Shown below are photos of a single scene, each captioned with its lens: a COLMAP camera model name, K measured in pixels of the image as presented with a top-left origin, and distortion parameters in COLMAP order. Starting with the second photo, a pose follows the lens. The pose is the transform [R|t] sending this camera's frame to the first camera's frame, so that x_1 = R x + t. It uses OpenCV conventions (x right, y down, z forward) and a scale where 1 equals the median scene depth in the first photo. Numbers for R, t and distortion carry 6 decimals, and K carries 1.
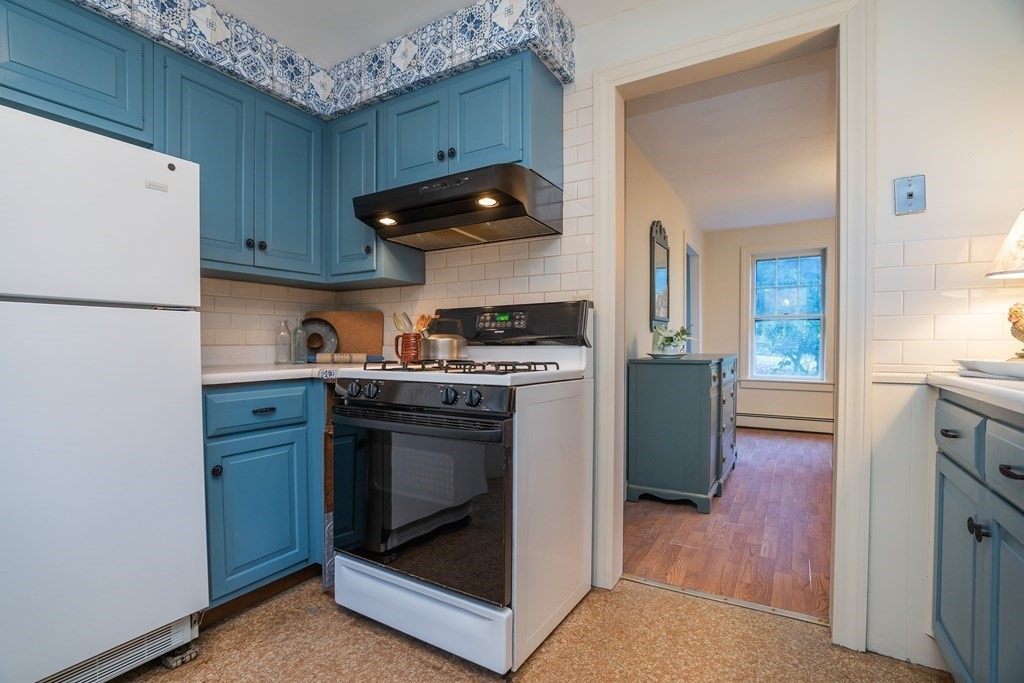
lens RADIAL K [[478.4, 0, 512.0], [0, 478.4, 341.5], [0, 0, 1]] dist [-0.049499, 0.022758]
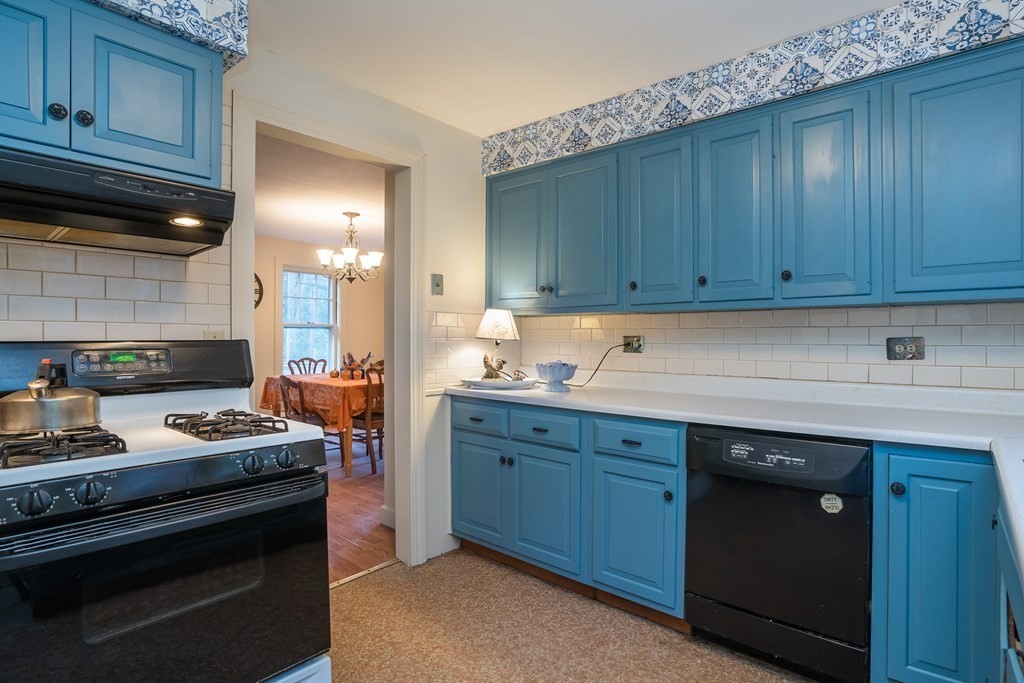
lens RADIAL K [[537.6, 0, 512.0], [0, 537.6, 341.5], [0, 0, 1]] dist [0.001867, 0.000159]
pose [[0.202431, -0.004937, 0.979284, -1.000087], [-0.003598, 0.999977, 0.005785, -0.114133], [-0.979290, -0.004695, 0.202408, 0.321097]]
